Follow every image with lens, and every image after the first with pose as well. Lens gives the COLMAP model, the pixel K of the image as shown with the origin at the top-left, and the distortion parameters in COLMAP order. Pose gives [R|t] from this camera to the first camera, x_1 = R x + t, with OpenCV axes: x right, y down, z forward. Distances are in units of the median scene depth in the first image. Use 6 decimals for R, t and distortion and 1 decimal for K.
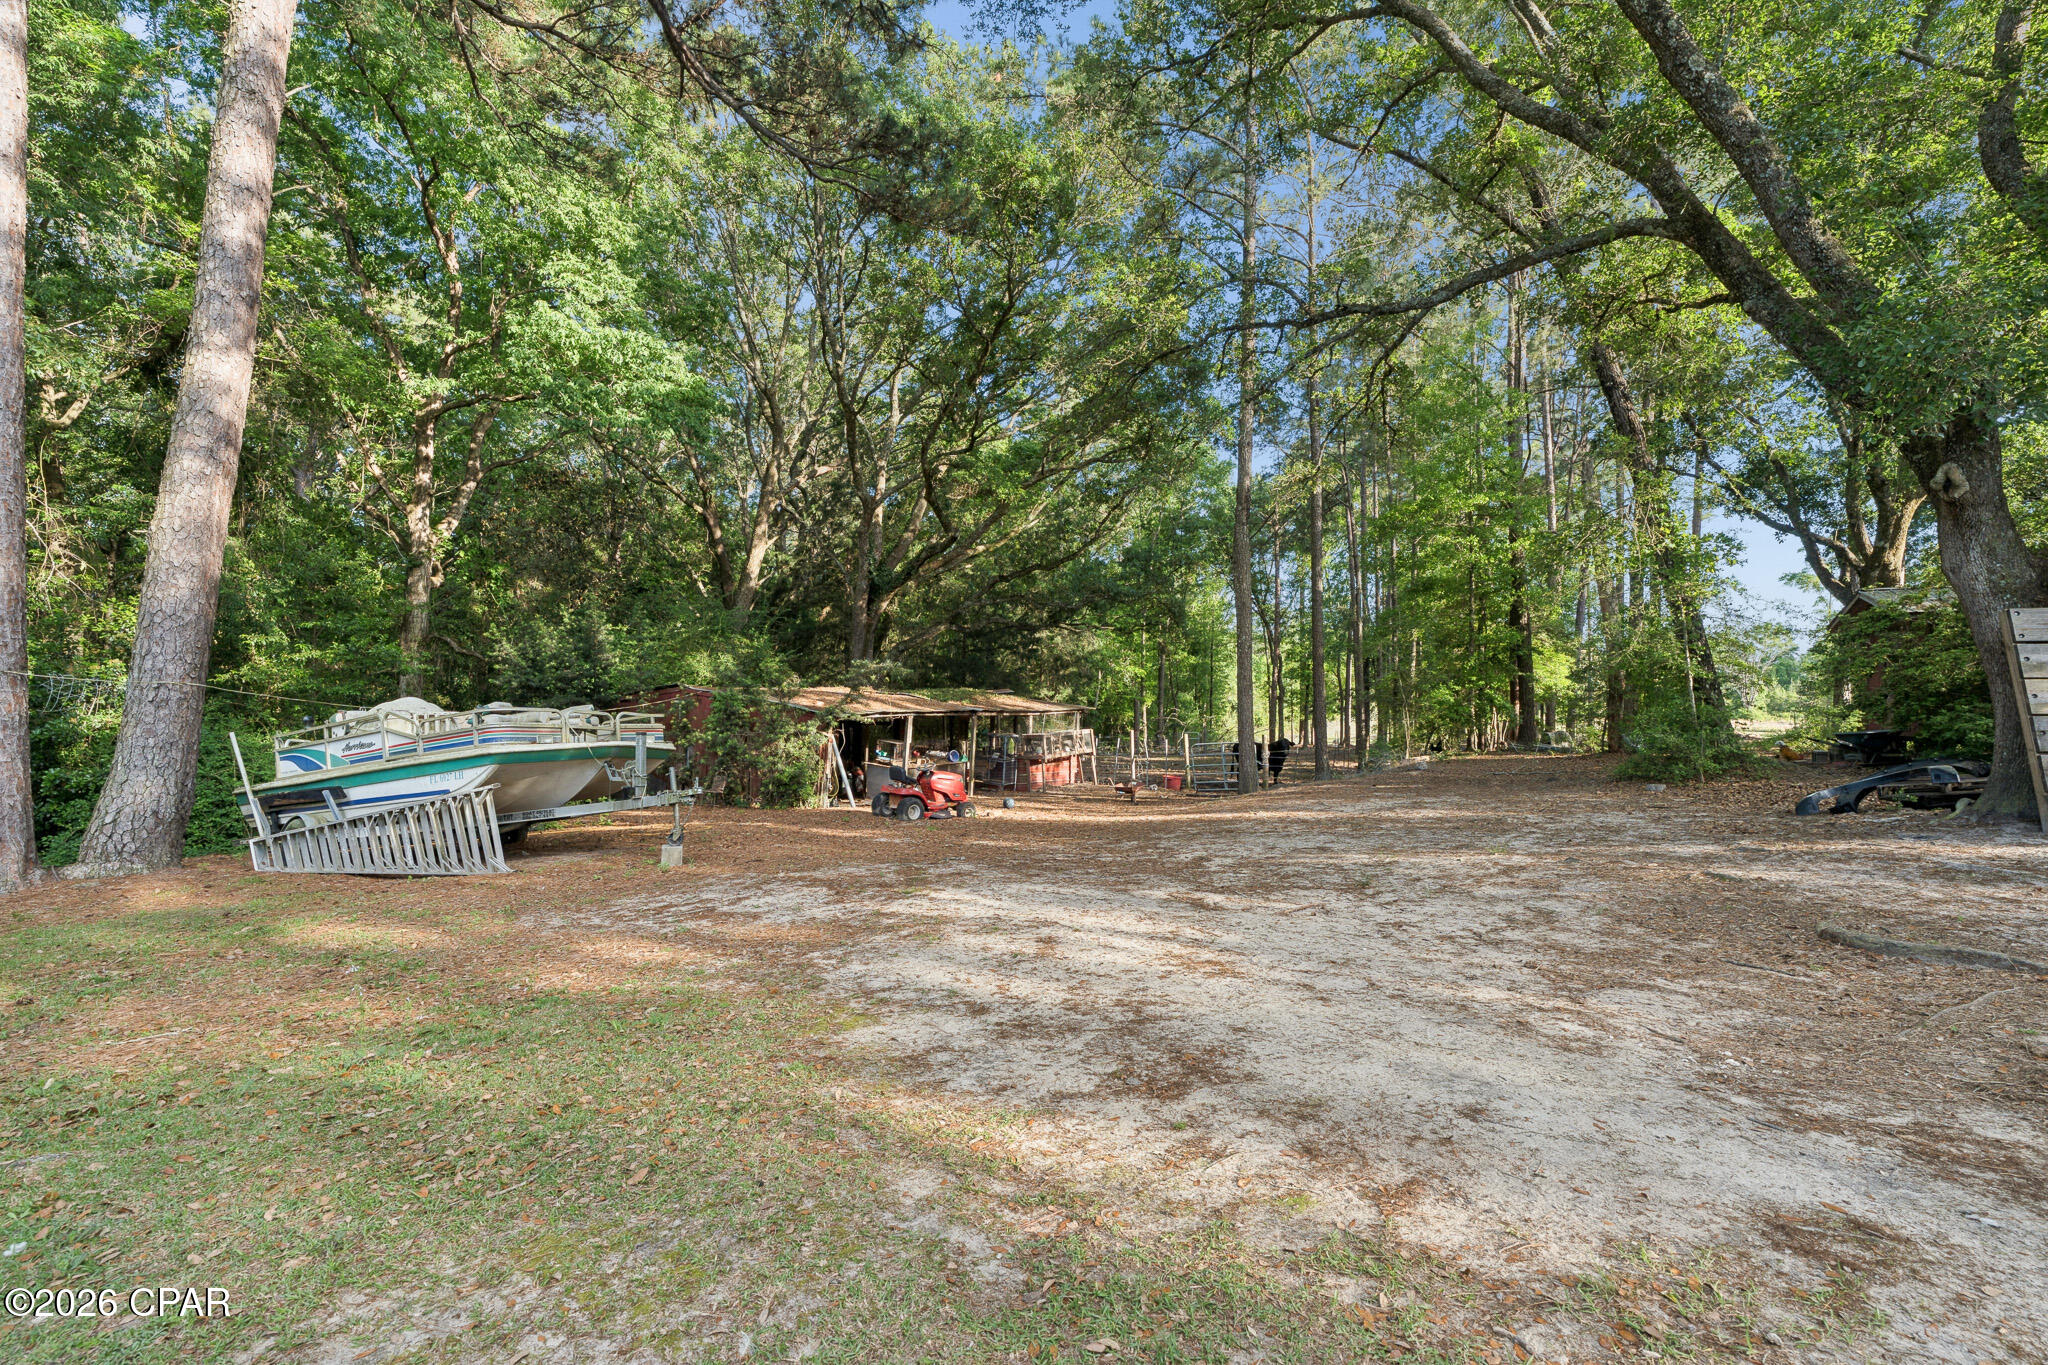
lens RADIAL K [[938.4, 0, 1017.7], [0, 938.4, 709.3], [0, 0, 1]] dist [-0.000219, 0.000921]
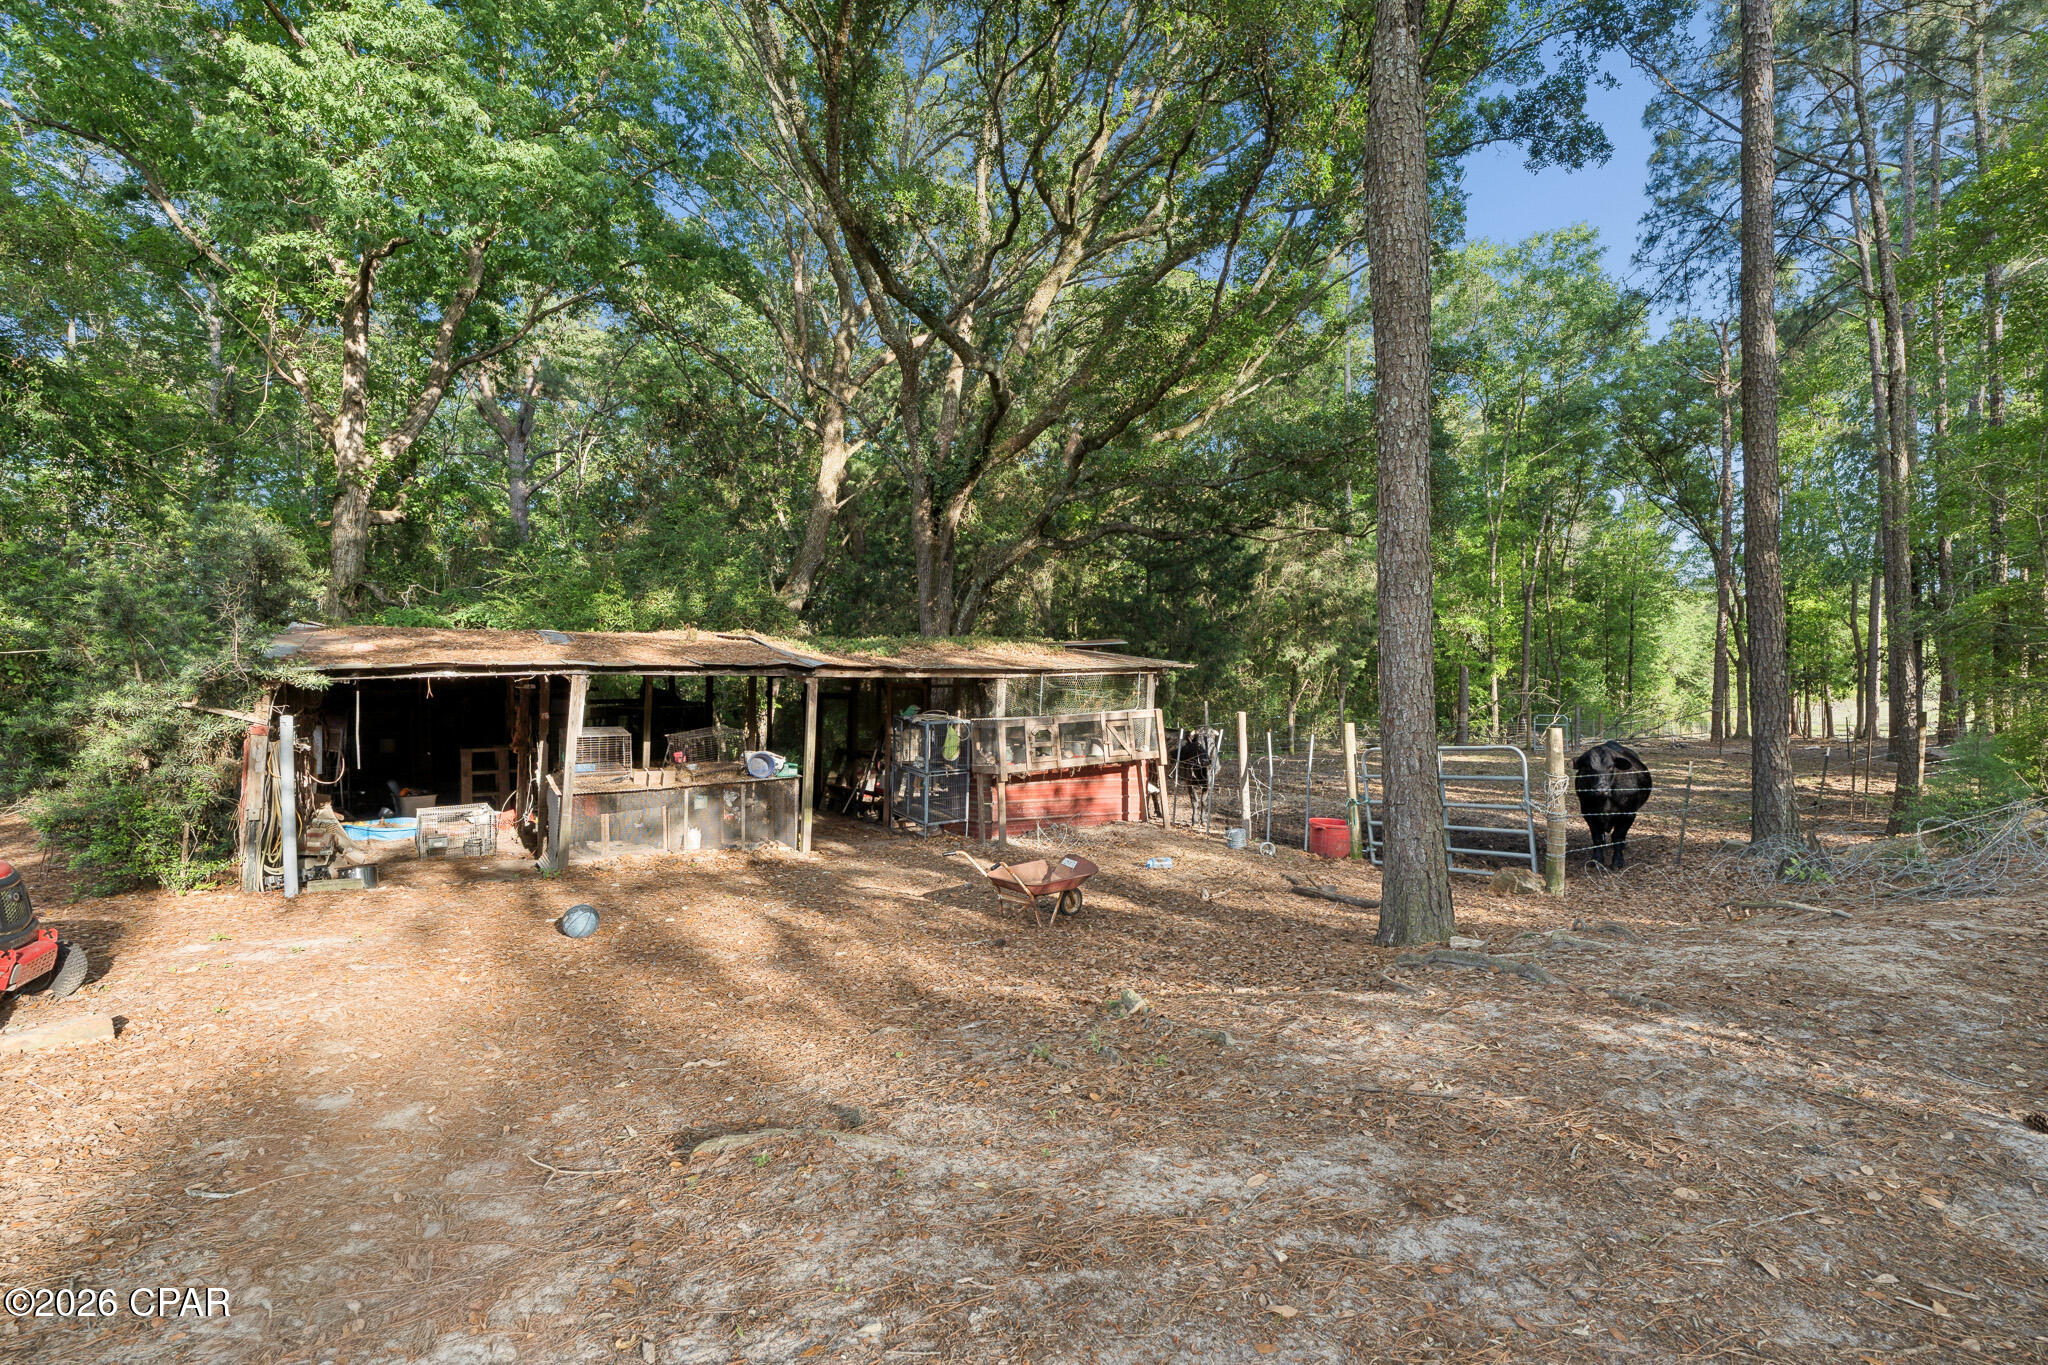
lens RADIAL K [[938.4, 0, 1017.7], [0, 938.4, 709.3], [0, 0, 1]] dist [-0.000219, 0.000921]
pose [[0.920465, 0.005140, -0.390791, 0.138450], [0.003645, 0.999757, 0.021735, 0.008212], [0.390808, -0.021431, 0.920223, 0.385736]]
